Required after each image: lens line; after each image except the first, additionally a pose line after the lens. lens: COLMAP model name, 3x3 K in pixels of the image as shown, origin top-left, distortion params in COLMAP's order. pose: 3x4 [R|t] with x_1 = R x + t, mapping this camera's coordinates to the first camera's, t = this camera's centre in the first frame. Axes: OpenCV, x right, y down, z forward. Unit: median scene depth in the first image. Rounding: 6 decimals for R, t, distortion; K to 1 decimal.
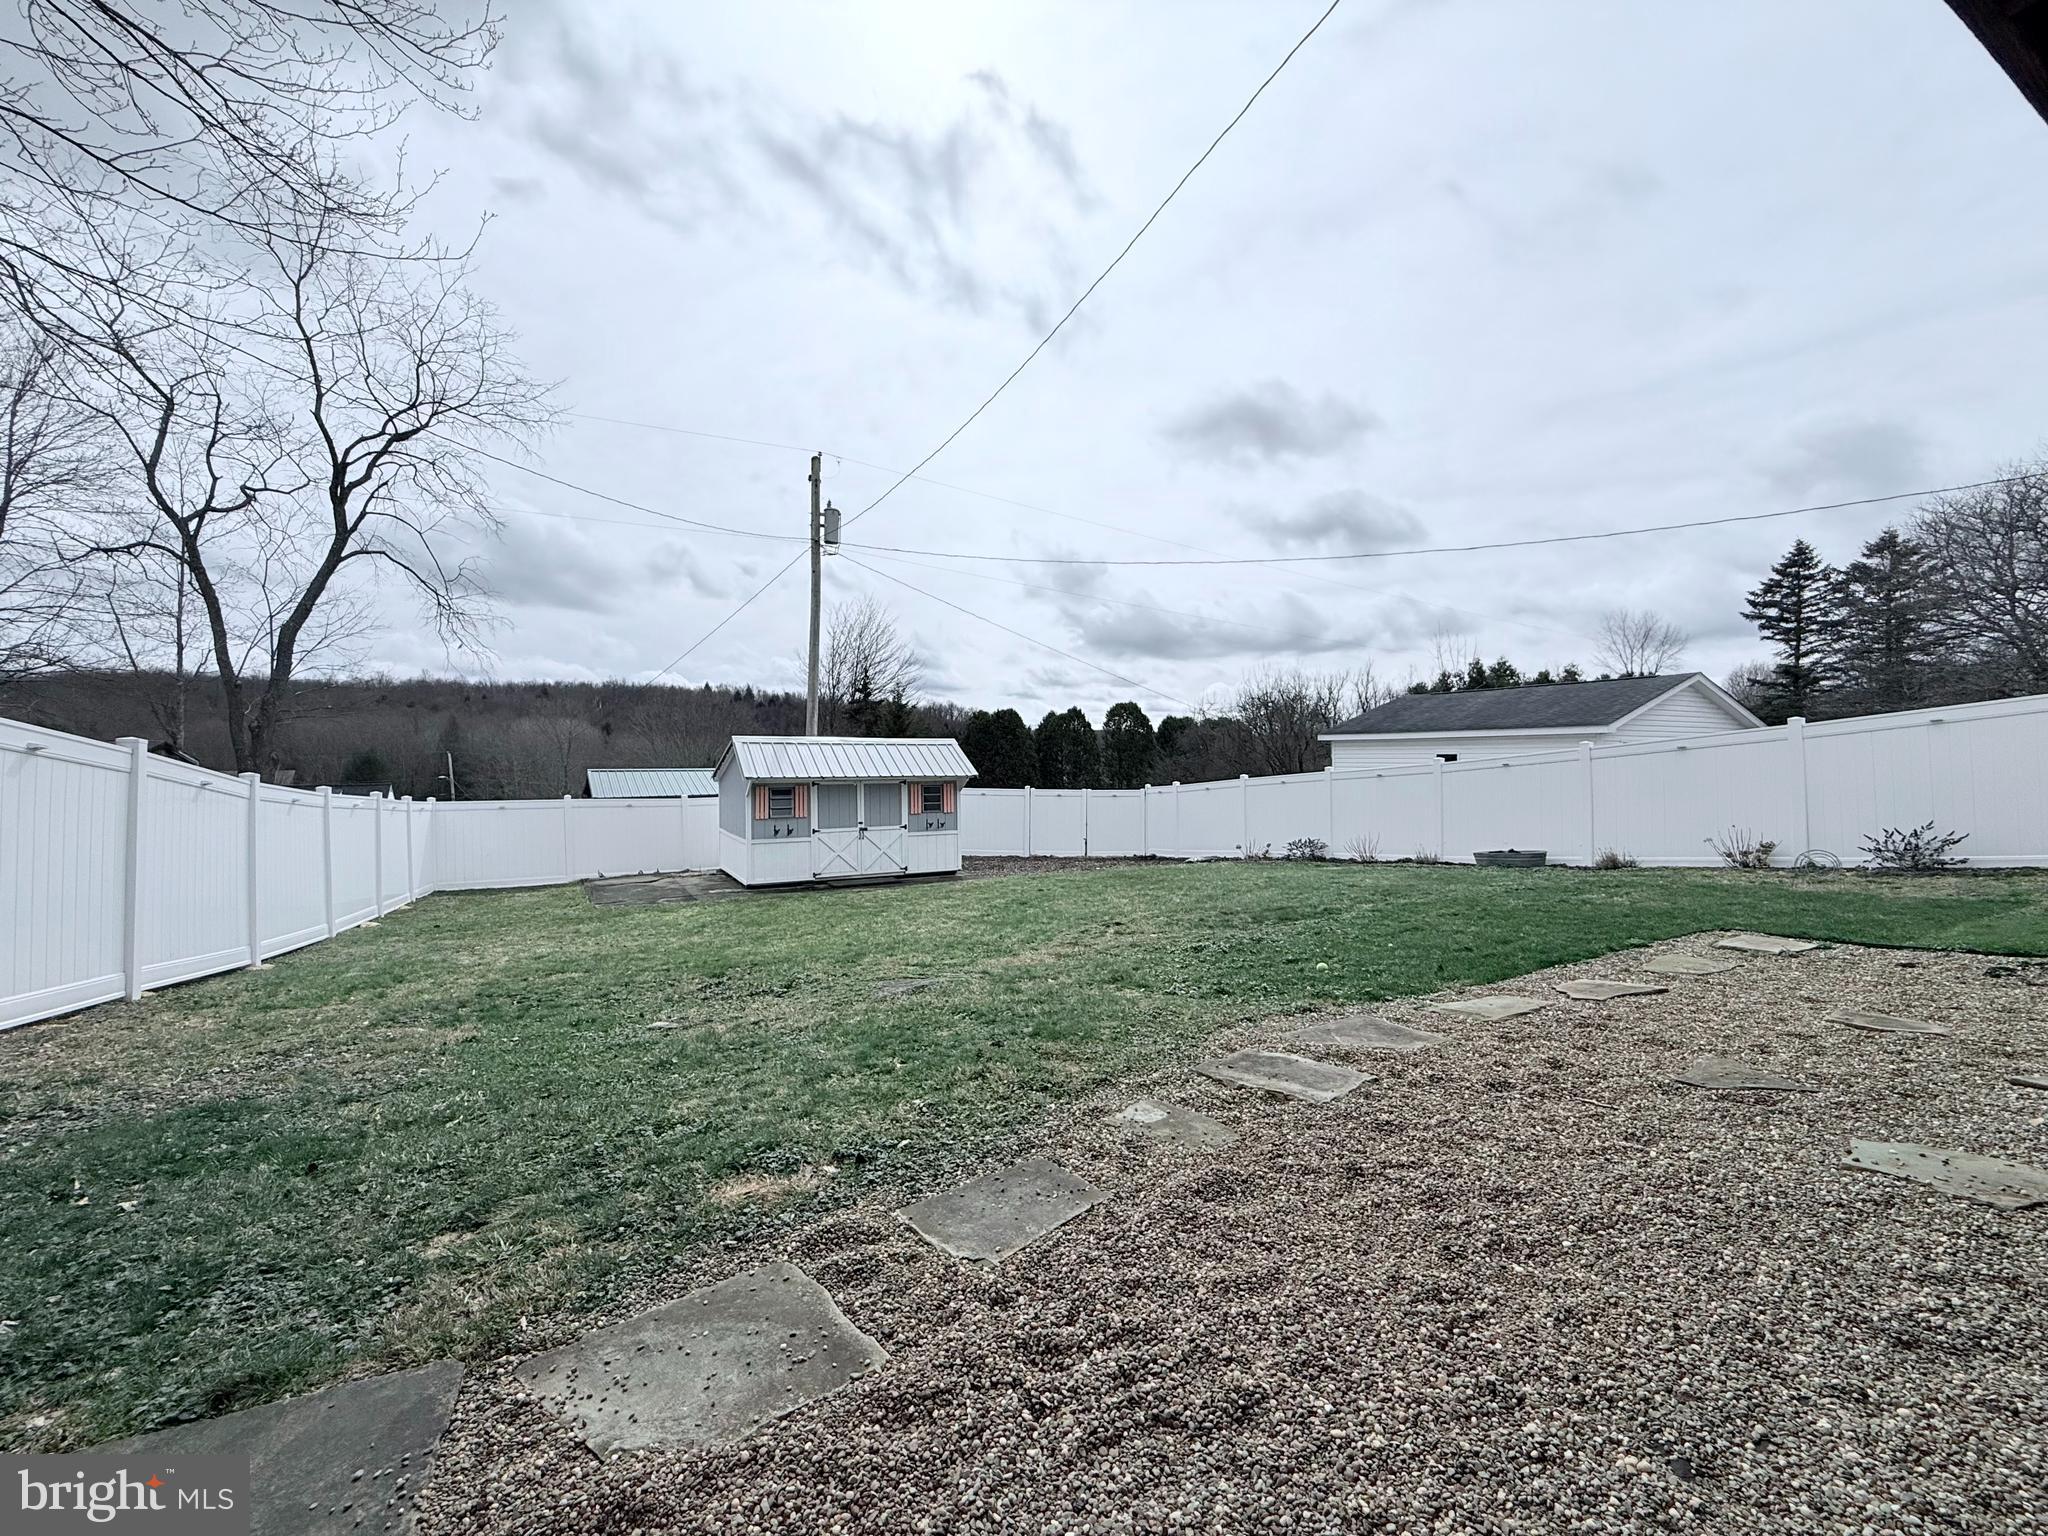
lens RADIAL K [[817.5, 0, 1019.1], [0, 817.5, 774.1], [0, 0, 1]] dist [0.000435, 0.000299]
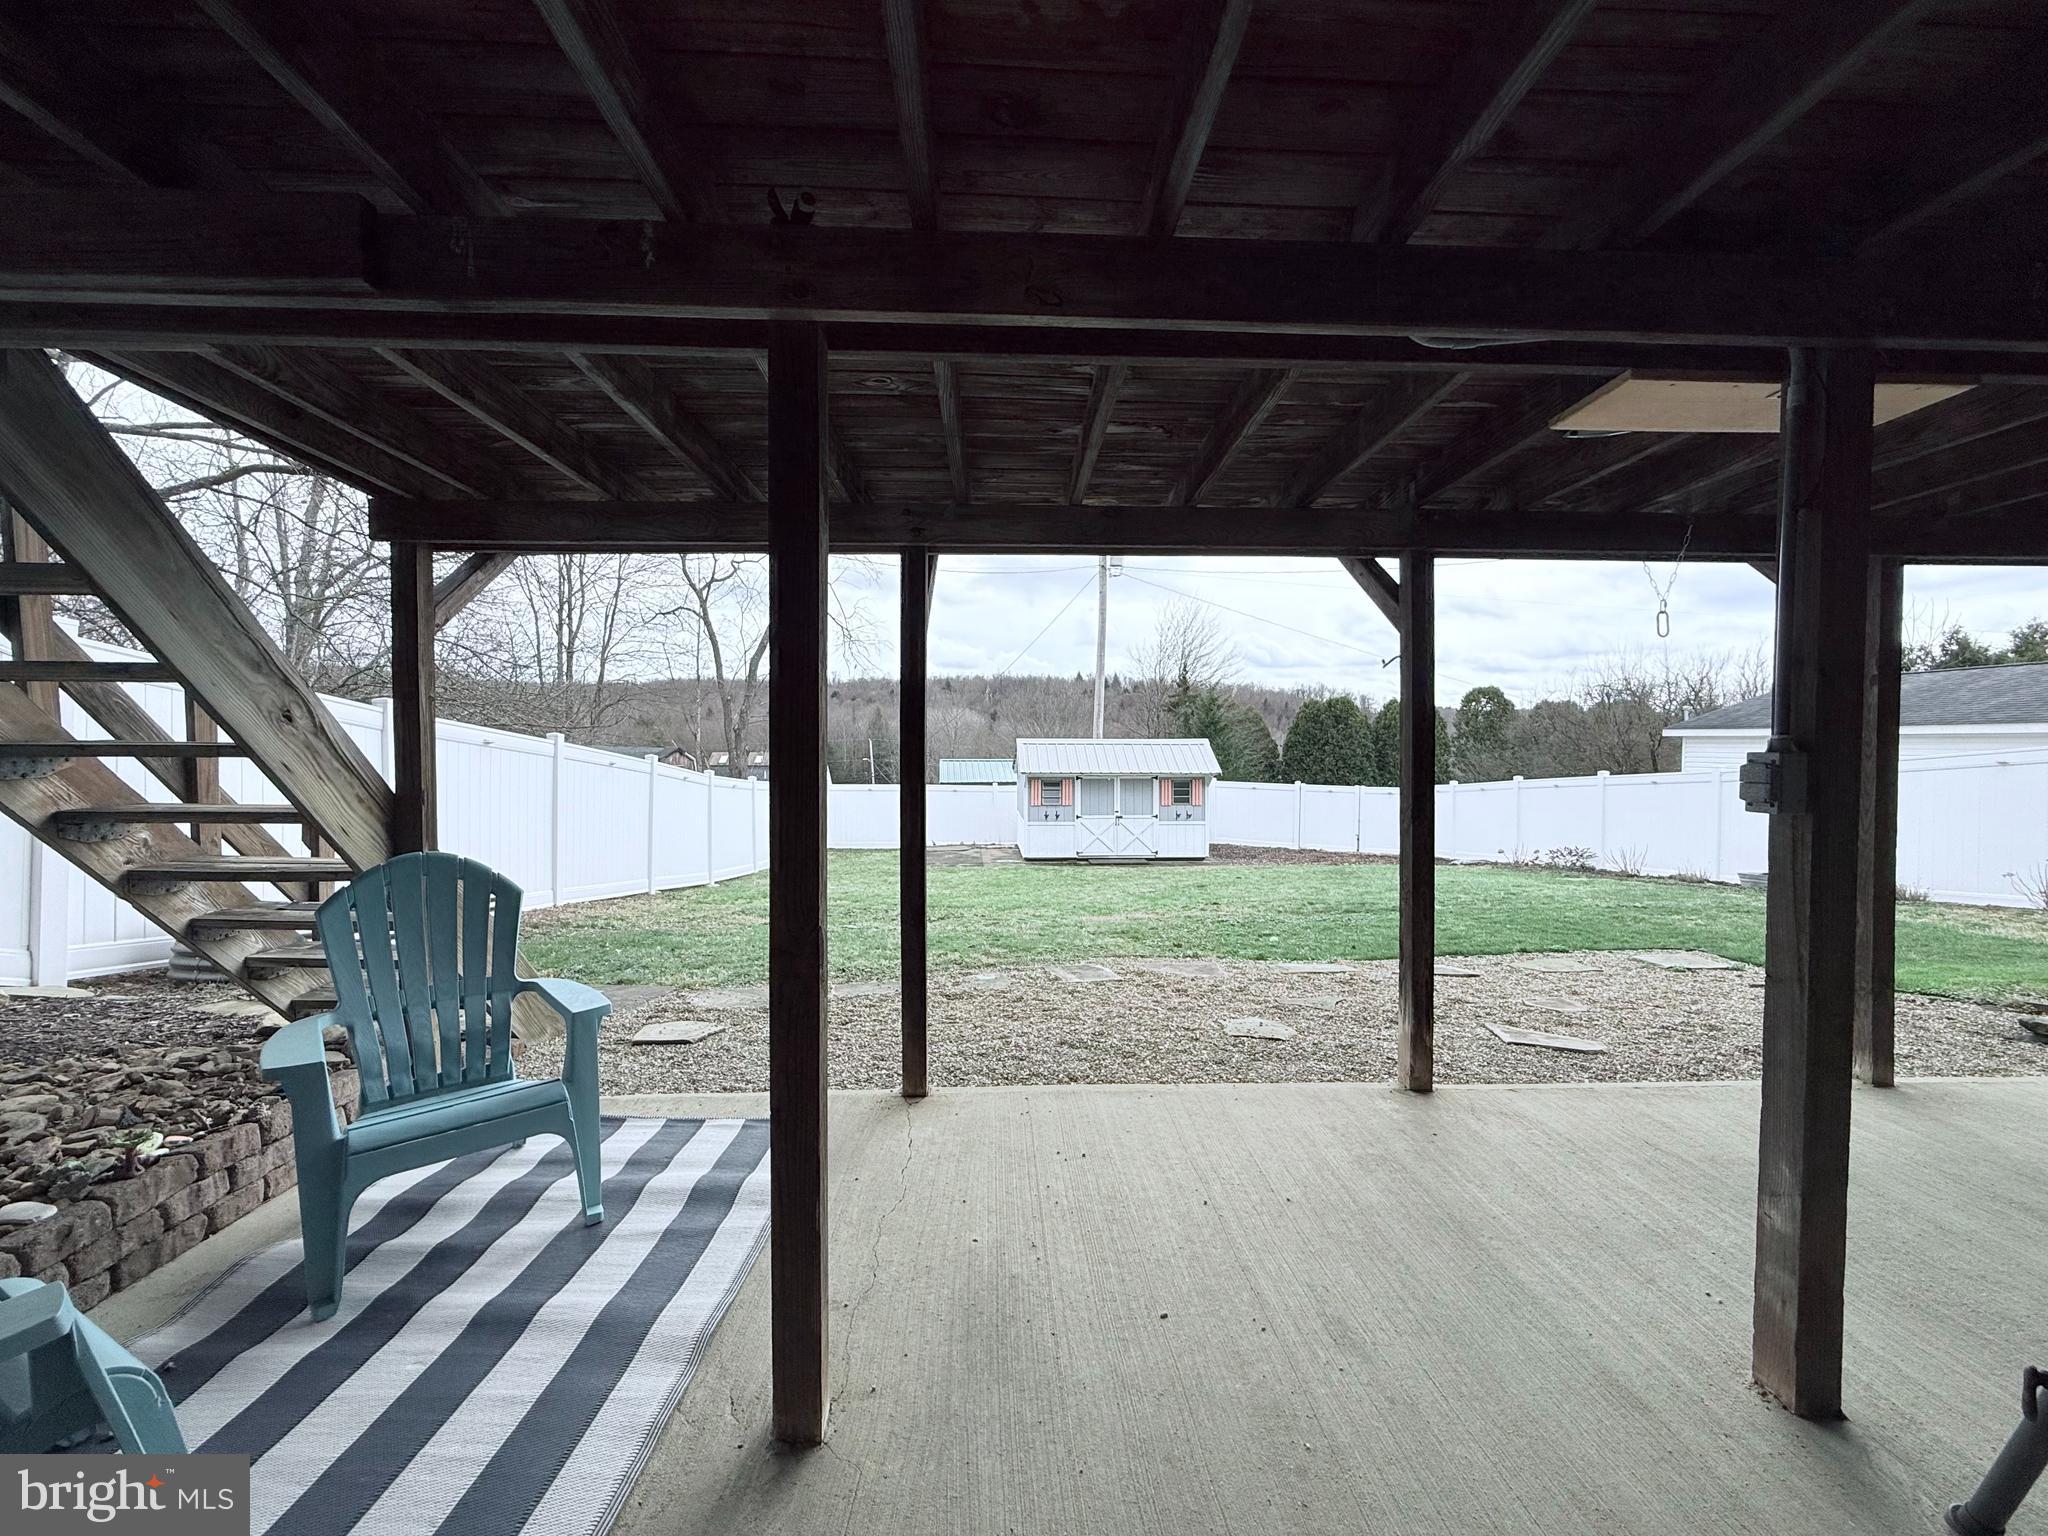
lens RADIAL K [[817.5, 0, 1019.1], [0, 817.5, 774.1], [0, 0, 1]] dist [0.000435, 0.000299]
pose [[0.903360, 0.020470, -0.428395, 0.152320], [-0.011997, 0.999676, 0.022468, -0.015746], [0.428716, -0.015157, 0.903312, -0.104677]]
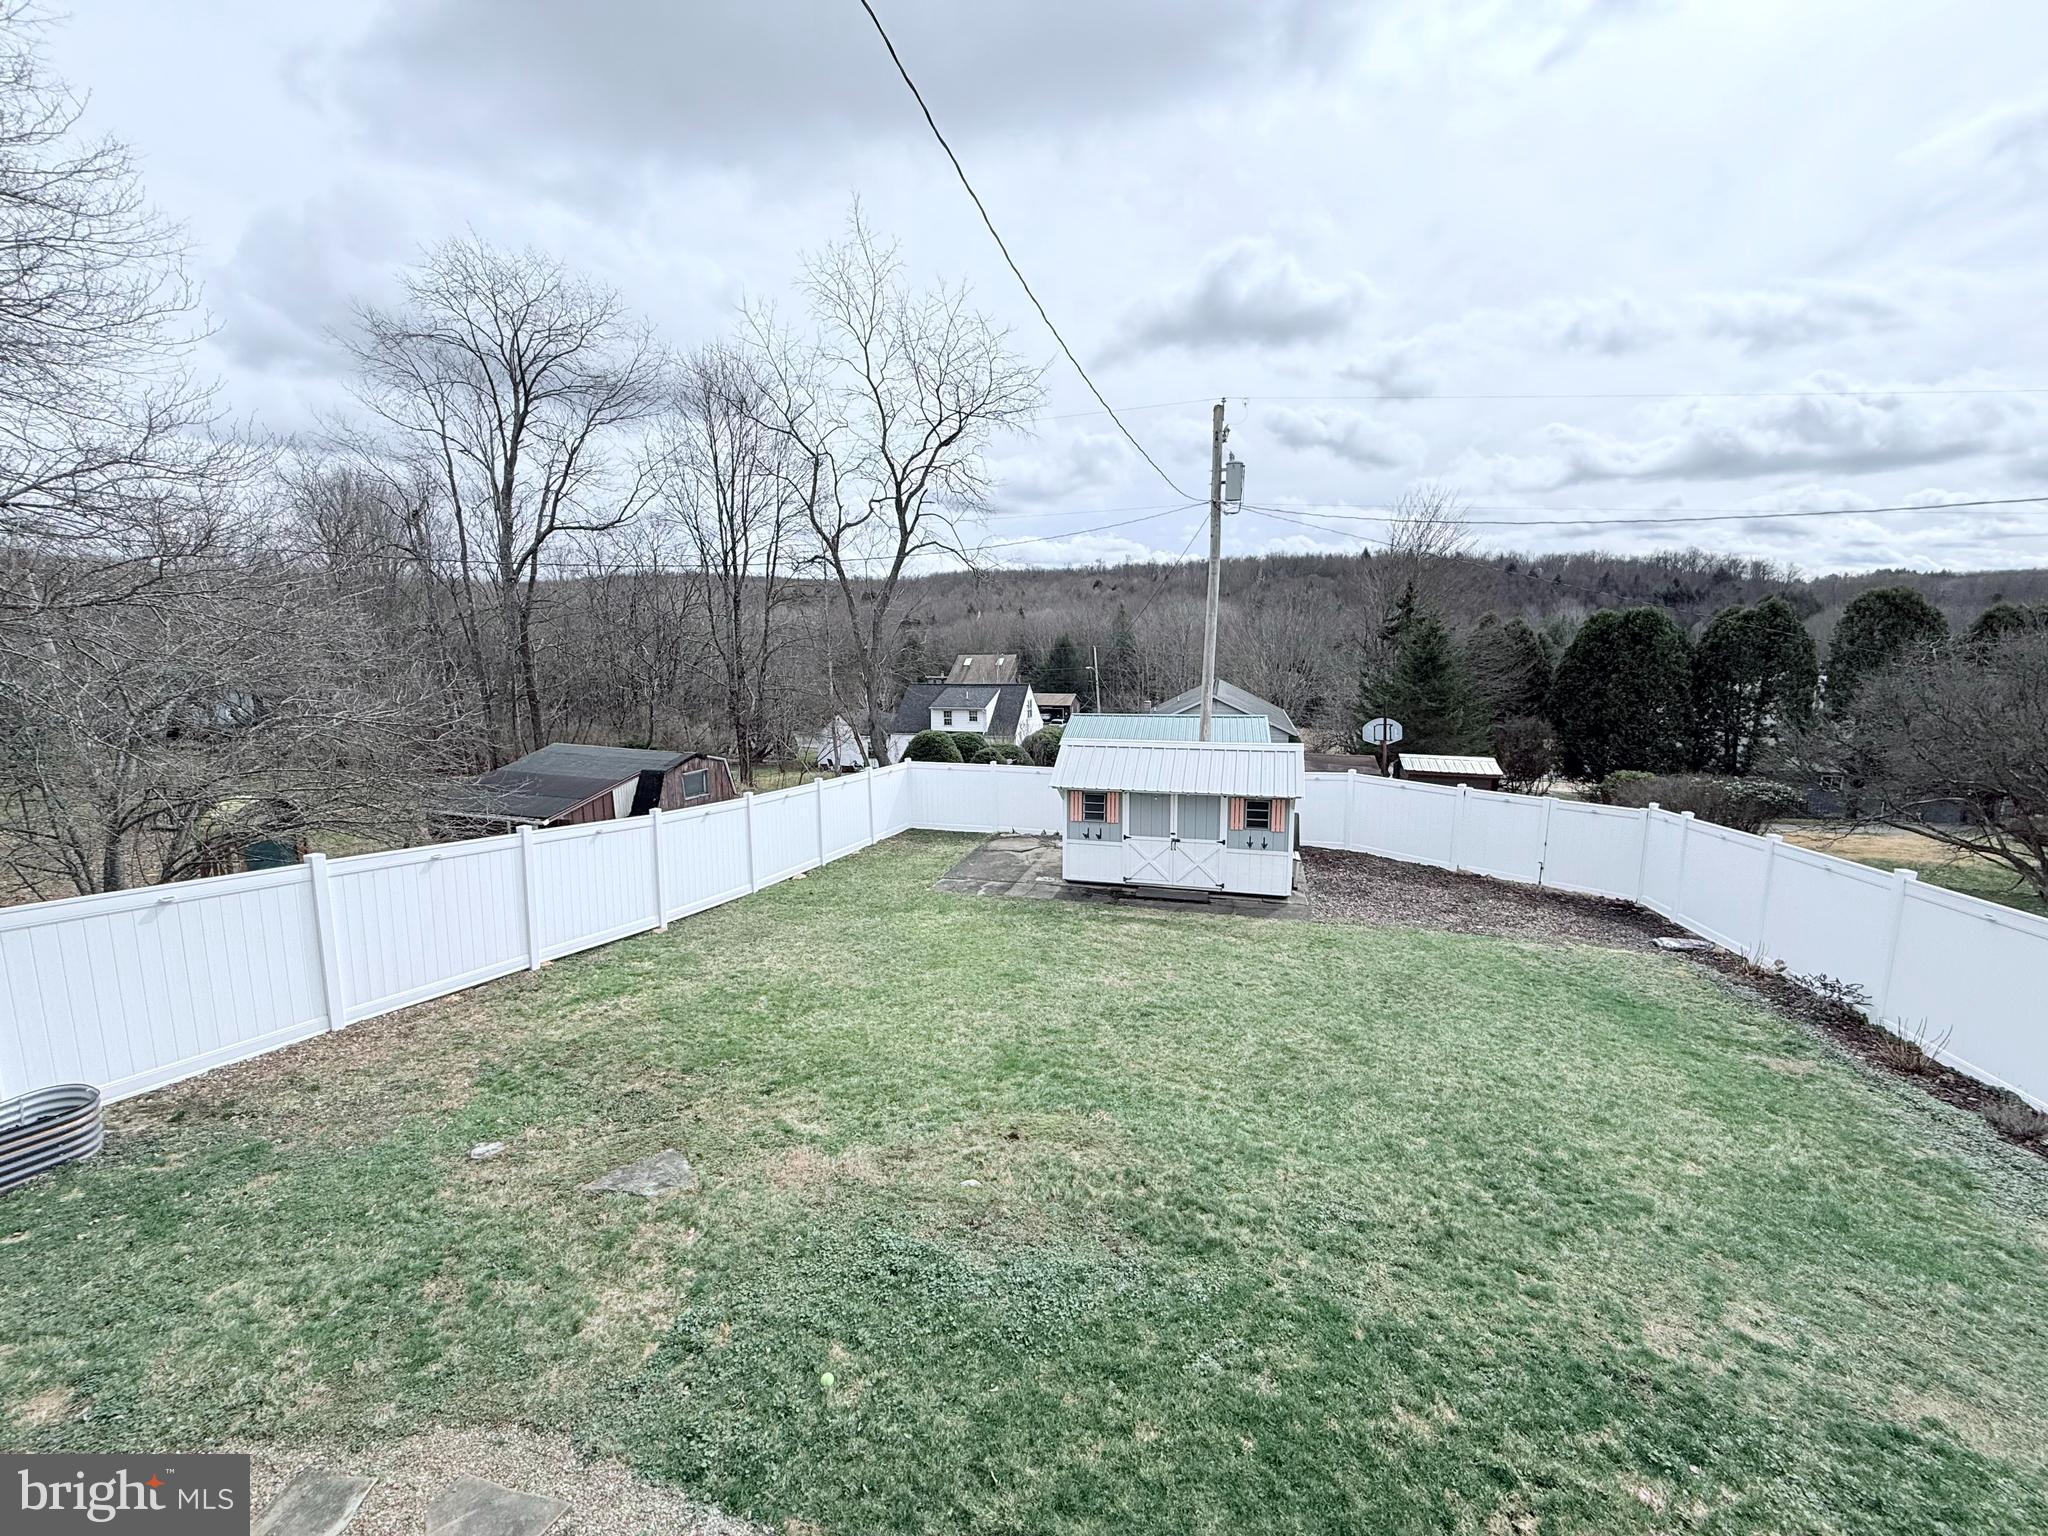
lens RADIAL K [[817.5, 0, 1019.1], [0, 817.5, 774.1], [0, 0, 1]] dist [0.000435, 0.000299]
pose [[0.715407, 0.114709, -0.689227, 0.278932], [0.000846, 0.986289, 0.165028, -0.141347], [0.698707, -0.118645, 0.705501, 0.164102]]
